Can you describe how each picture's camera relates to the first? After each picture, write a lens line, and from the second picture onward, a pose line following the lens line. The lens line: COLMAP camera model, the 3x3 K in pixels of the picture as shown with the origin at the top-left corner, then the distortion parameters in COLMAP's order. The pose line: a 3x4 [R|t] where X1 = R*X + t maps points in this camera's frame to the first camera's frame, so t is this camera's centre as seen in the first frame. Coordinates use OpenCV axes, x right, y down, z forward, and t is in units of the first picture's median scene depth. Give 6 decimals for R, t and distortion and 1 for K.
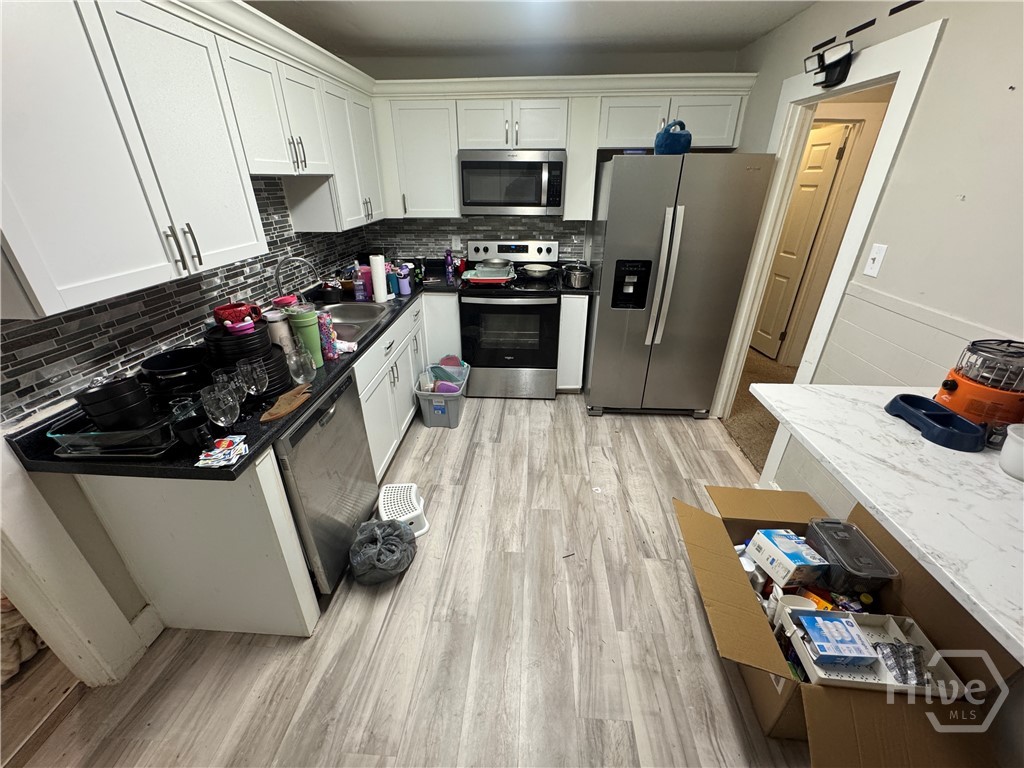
lens RADIAL K [[411.0, 0, 512.3], [0, 411.0, 383.9], [0, 0, 1]] dist [-0.001538, -0.000050]
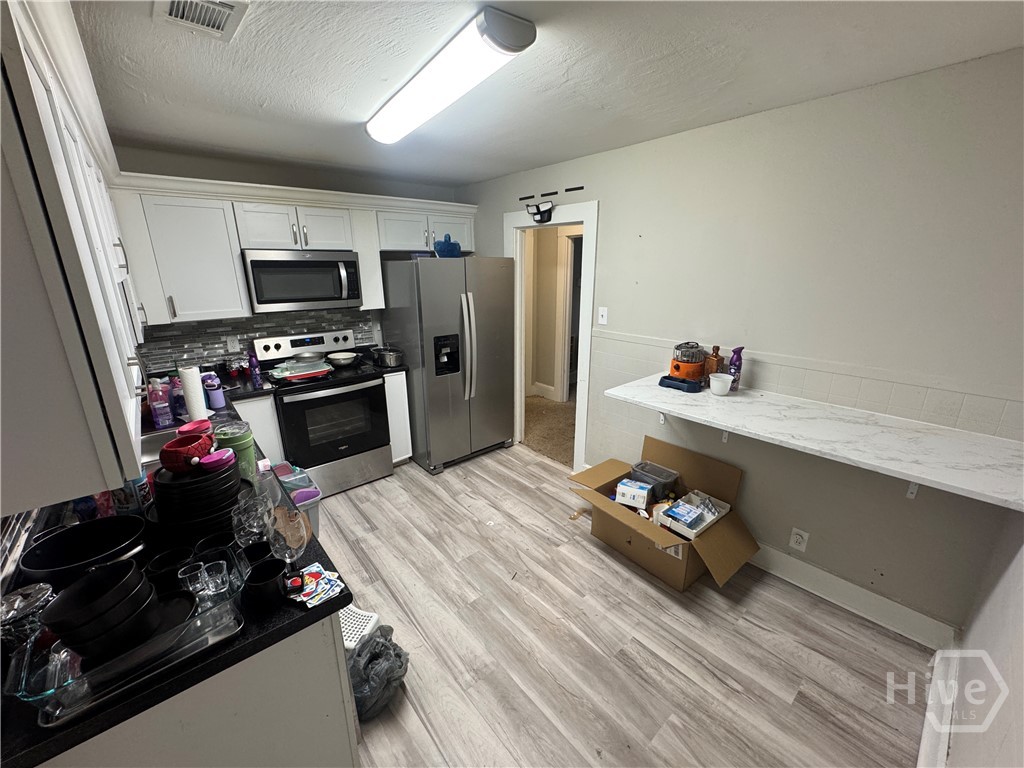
lens RADIAL K [[411.0, 0, 511.5], [0, 411.0, 384.1], [0, 0, 1]] dist [-0.001538, -0.000050]
pose [[0.717596, -0.198487, 0.667577, -0.424931], [0.318534, 0.945937, -0.061149, -0.024042], [-0.619349, 0.256526, 0.742025, -0.004614]]
